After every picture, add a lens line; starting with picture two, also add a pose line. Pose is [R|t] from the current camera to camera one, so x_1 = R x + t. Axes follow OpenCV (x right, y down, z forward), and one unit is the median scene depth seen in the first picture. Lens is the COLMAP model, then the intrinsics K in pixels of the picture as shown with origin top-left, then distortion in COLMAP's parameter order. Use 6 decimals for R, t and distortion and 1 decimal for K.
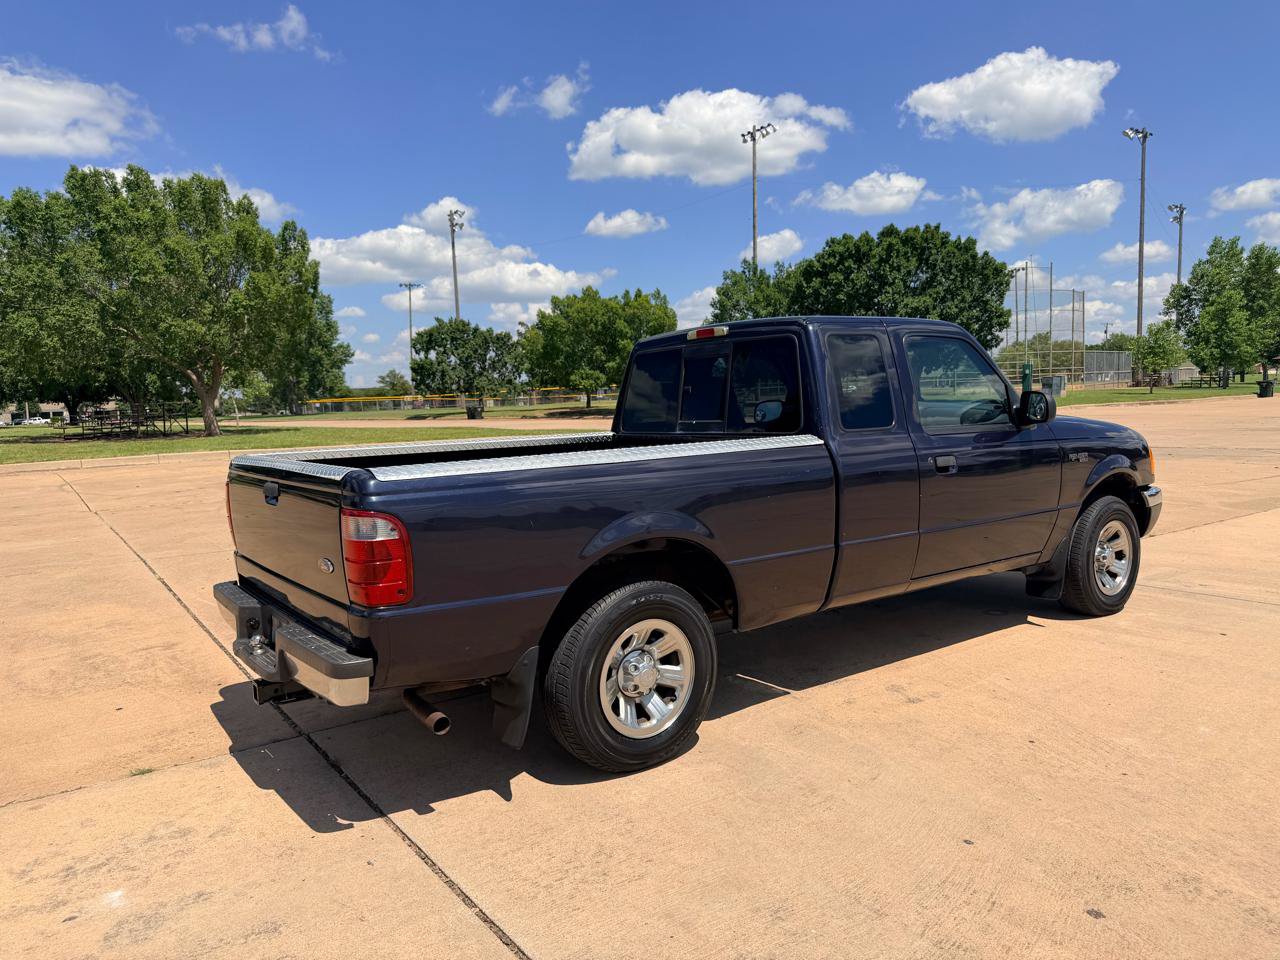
lens RADIAL K [[910.5, 0, 643.5], [0, 910.5, 492.8], [0, 0, 1]] dist [0.017581, -0.024169]
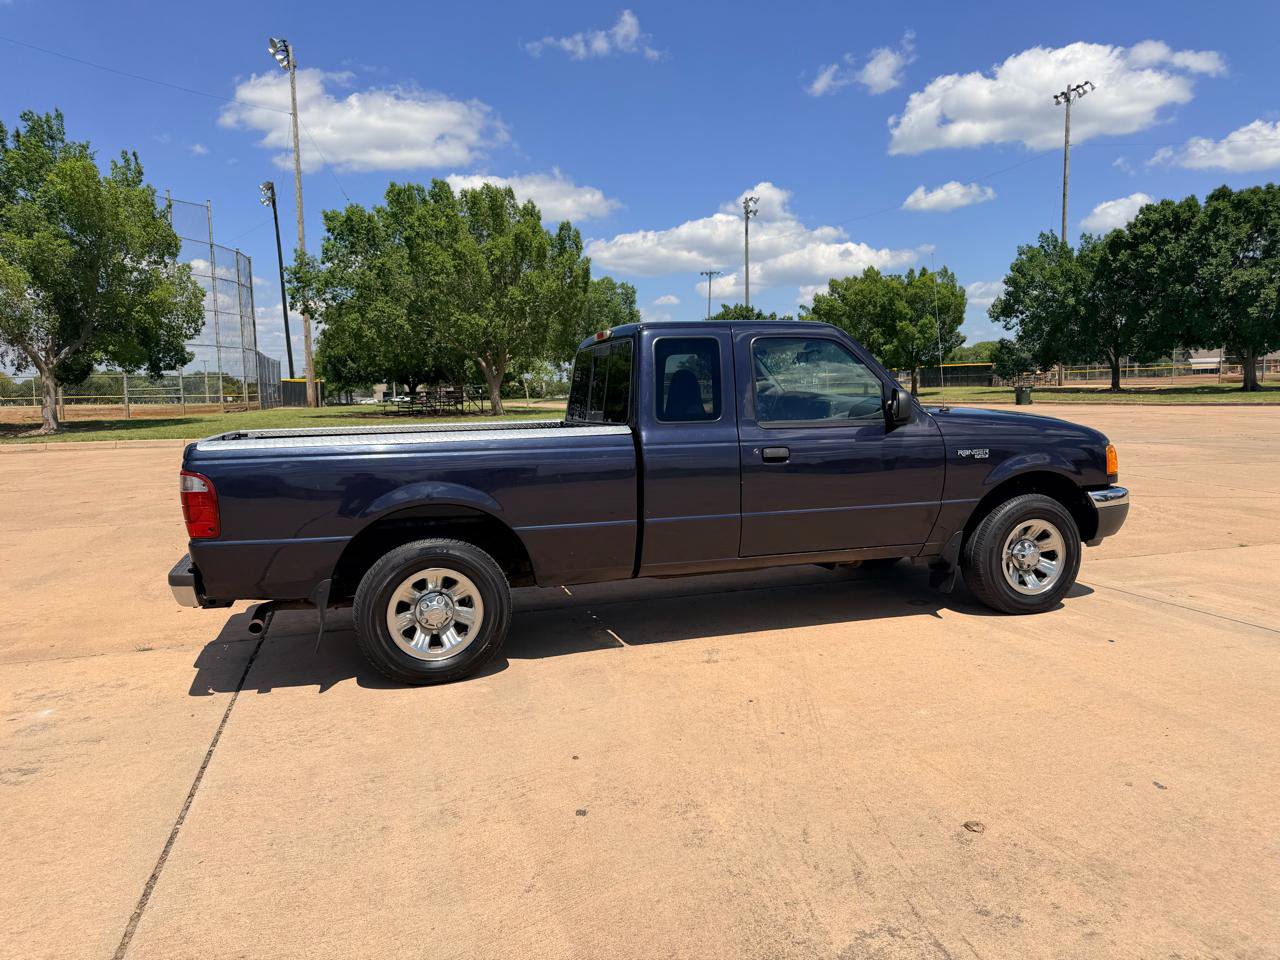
lens RADIAL K [[902.6, 0, 643.3], [0, 902.6, 488.3], [0, 0, 1]] dist [0.046819, -0.063838]
pose [[0.945416, 0.044306, -0.322840, 0.043325], [-0.039803, 0.998996, 0.020539, -0.000638], [0.323426, -0.006568, 0.946231, -0.006852]]
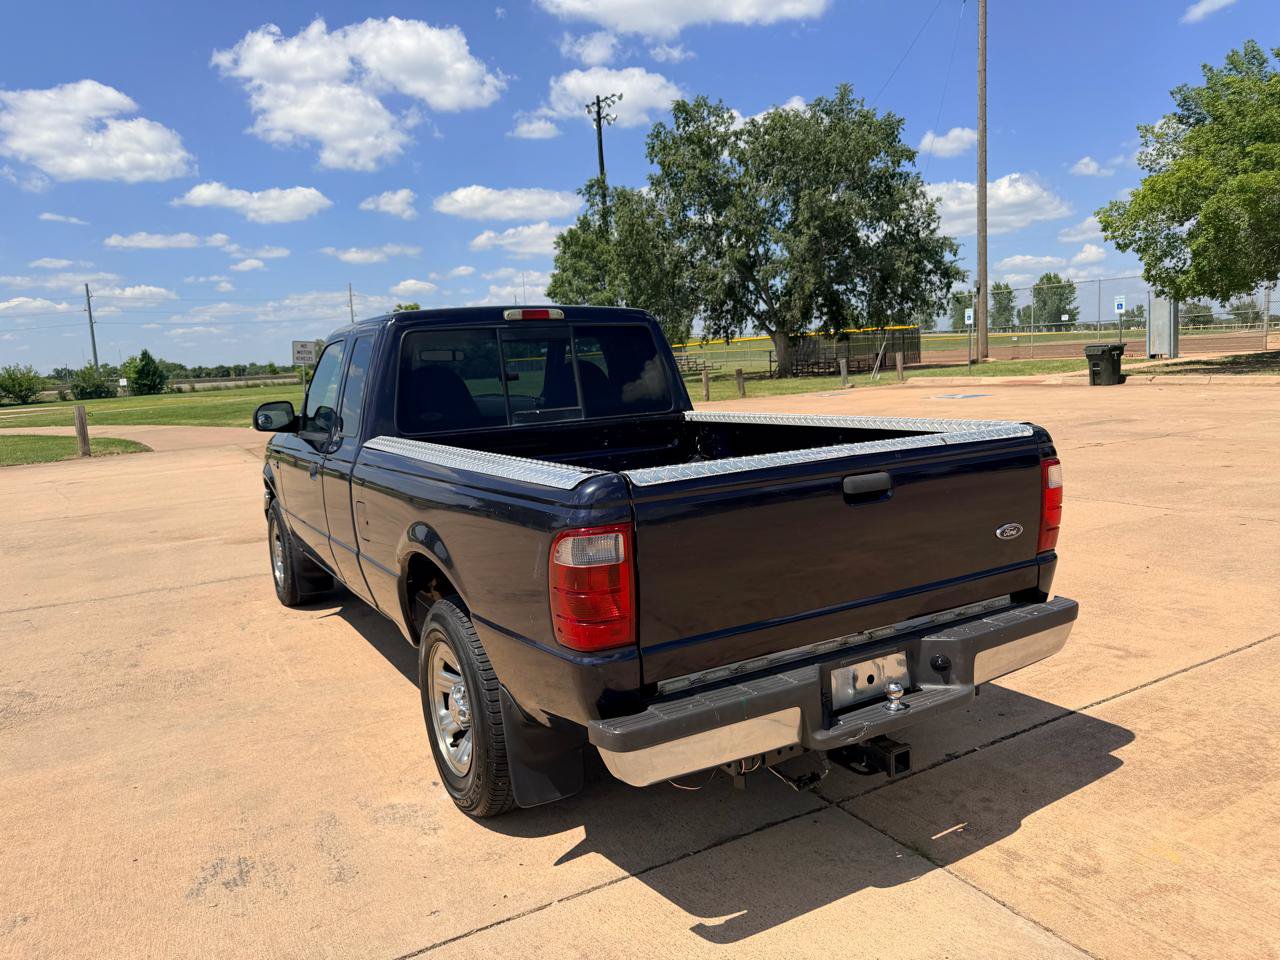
lens RADIAL K [[902.6, 0, 647.0], [0, 902.6, 478.2], [0, 0, 1]] dist [0.046819, -0.063838]
pose [[-0.104745, 0.162420, -0.981146, 0.025165], [-0.047636, 0.984622, 0.168081, -0.008976], [0.993358, 0.064343, -0.095397, 0.066448]]
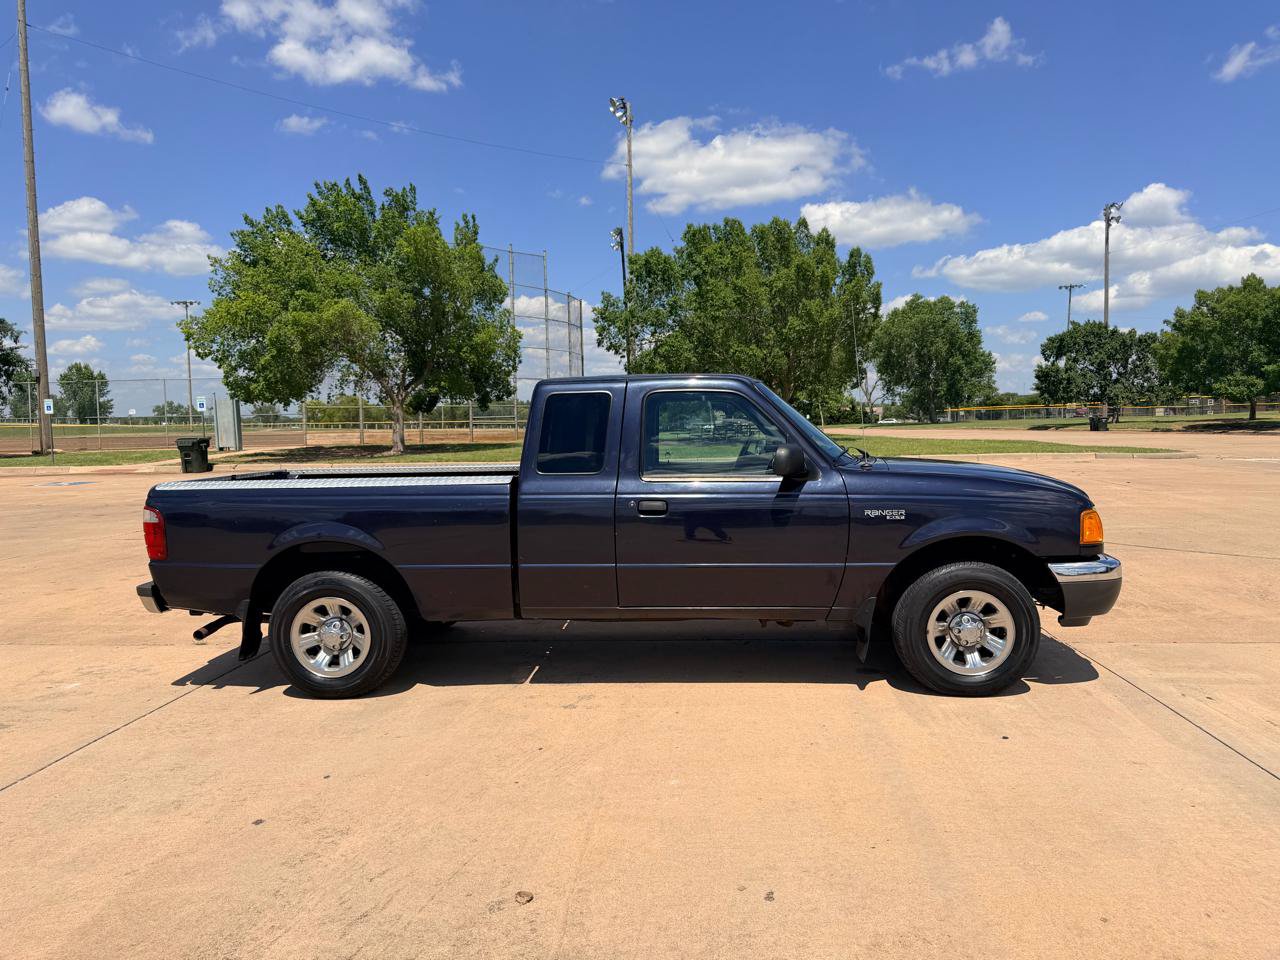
lens RADIAL K [[902.6, 0, 645.2], [0, 902.6, 481.7], [0, 0, 1]] dist [0.046819, -0.063838]
pose [[0.762436, 0.058710, -0.644395, 0.083881], [-0.070834, 0.997463, 0.007069, -0.005863], [0.643175, 0.040256, 0.764660, 0.012260]]
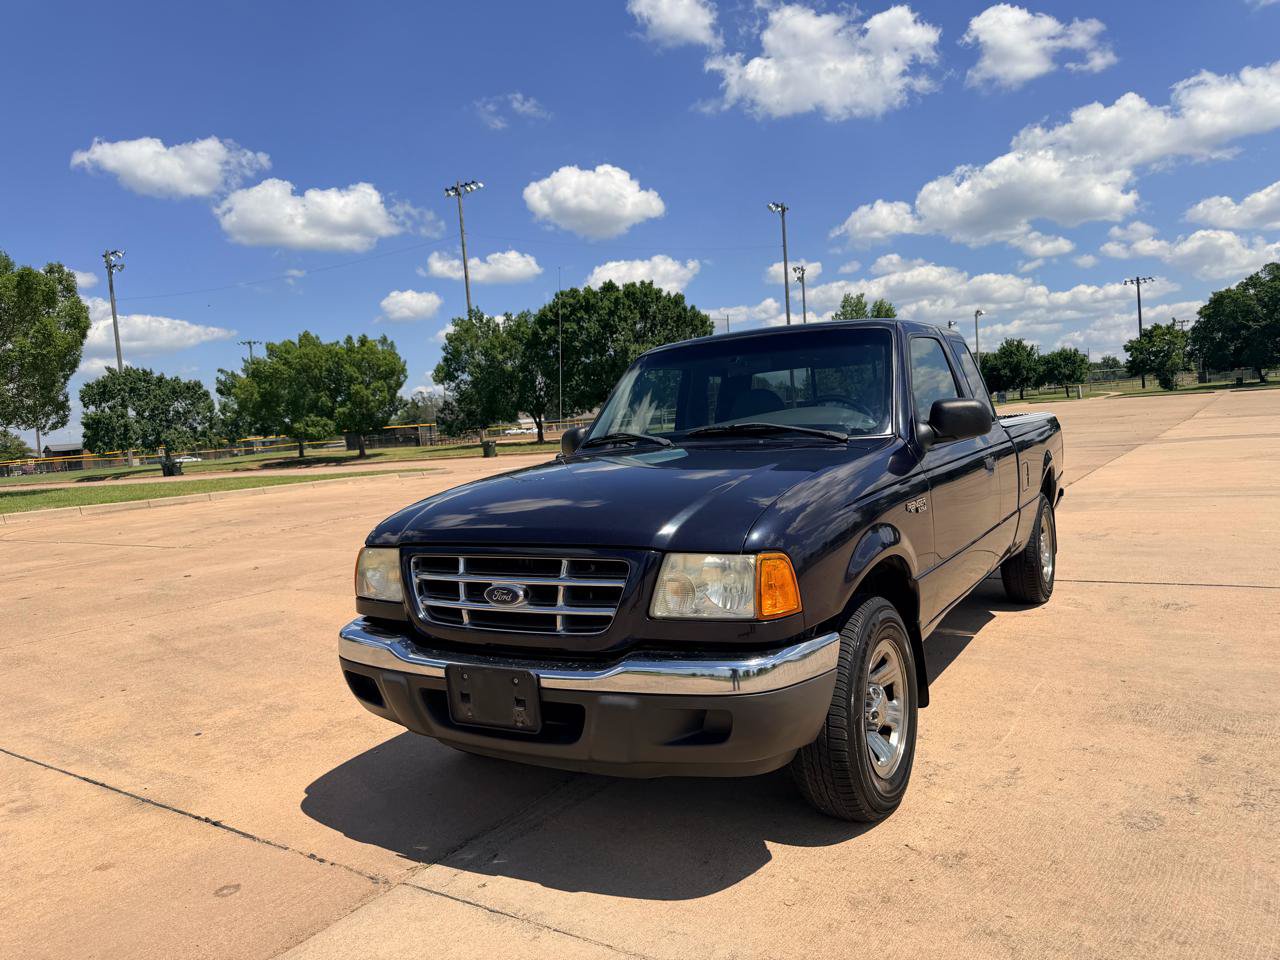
lens RADIAL K [[902.6, 0, 646.2], [0, 902.6, 488.5], [0, 0, 1]] dist [0.046819, -0.063838]
pose [[0.930455, -0.061256, 0.361250, -0.112156], [0.080536, 0.996006, -0.038544, 0.008497], [-0.357446, 0.064957, 0.931672, -0.036884]]
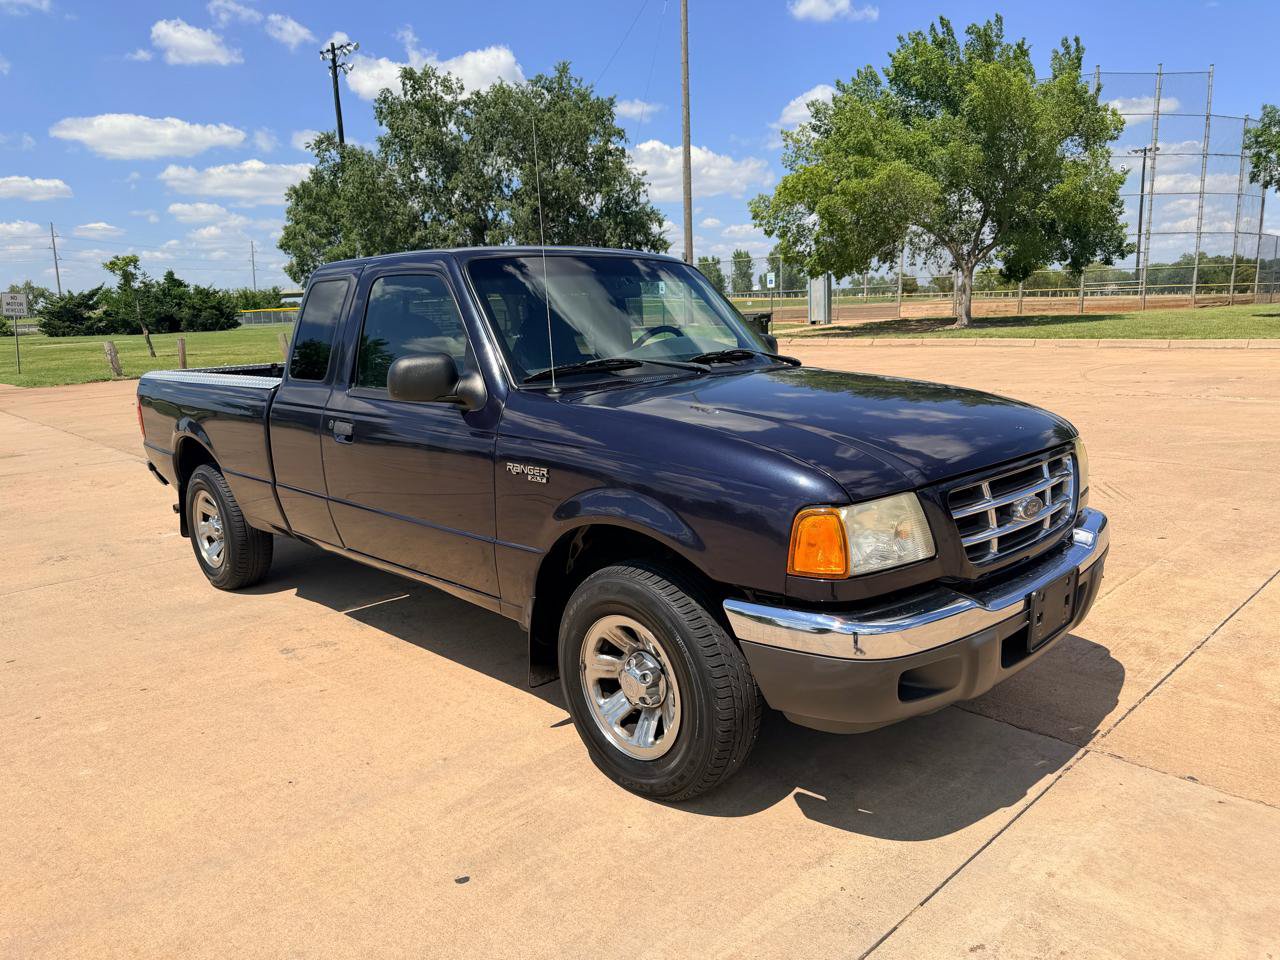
lens RADIAL K [[902.6, 0, 651.4], [0, 902.6, 482.3], [0, 0, 1]] dist [0.046819, -0.063838]
pose [[0.153849, 0.211314, -0.965234, 0.099404], [-0.073601, 0.976601, 0.202071, -0.014775], [0.985349, 0.039954, 0.165803, 0.093250]]
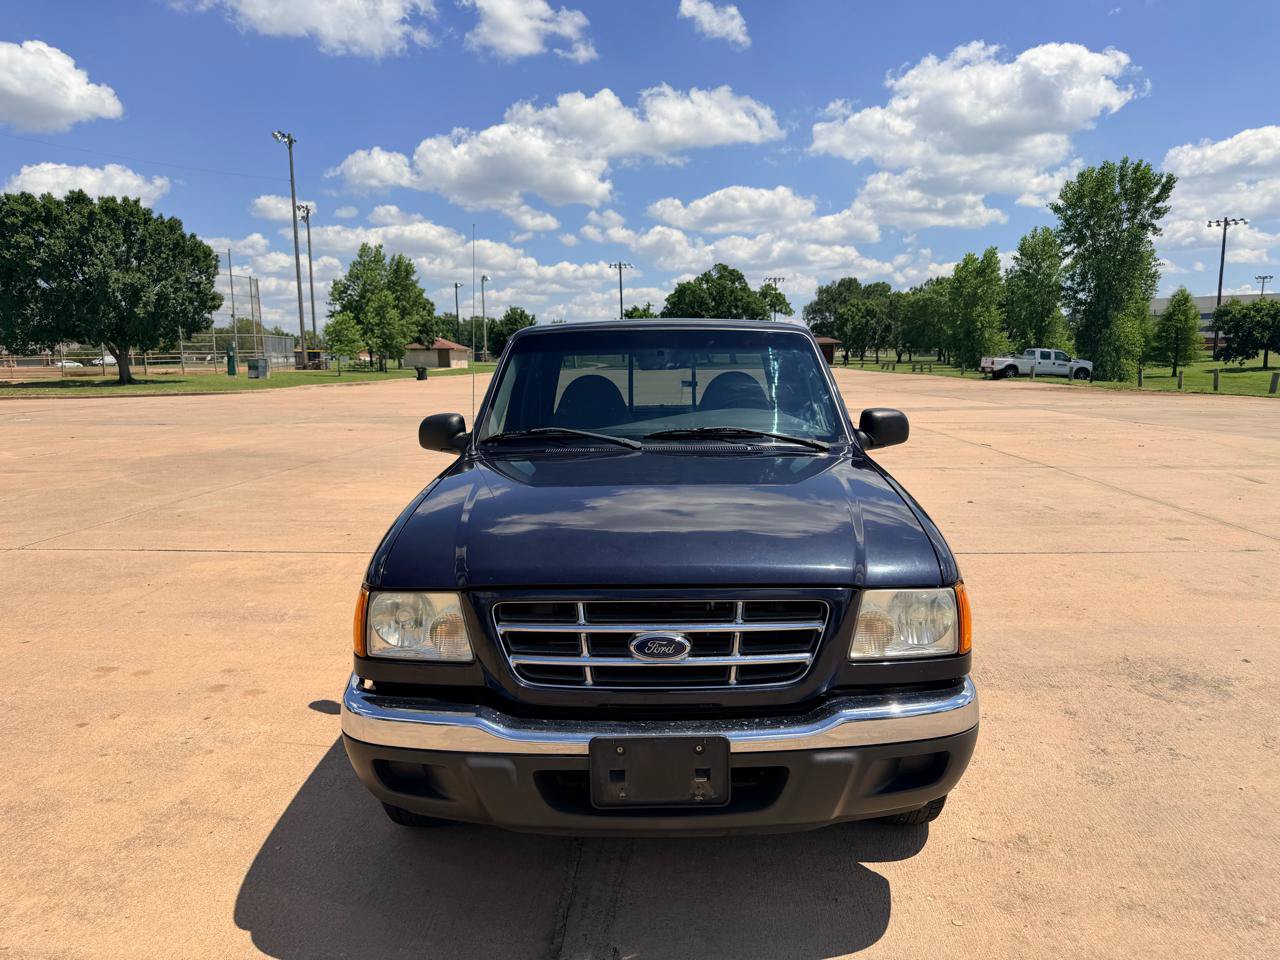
lens RADIAL K [[902.6, 0, 650.0], [0, 902.6, 497.9], [0, 0, 1]] dist [0.046819, -0.063838]
pose [[0.612134, -0.096152, 0.784886, -0.135011], [0.076052, 0.995137, 0.062595, 0.002079], [-0.787088, 0.021375, 0.616470, -0.011642]]
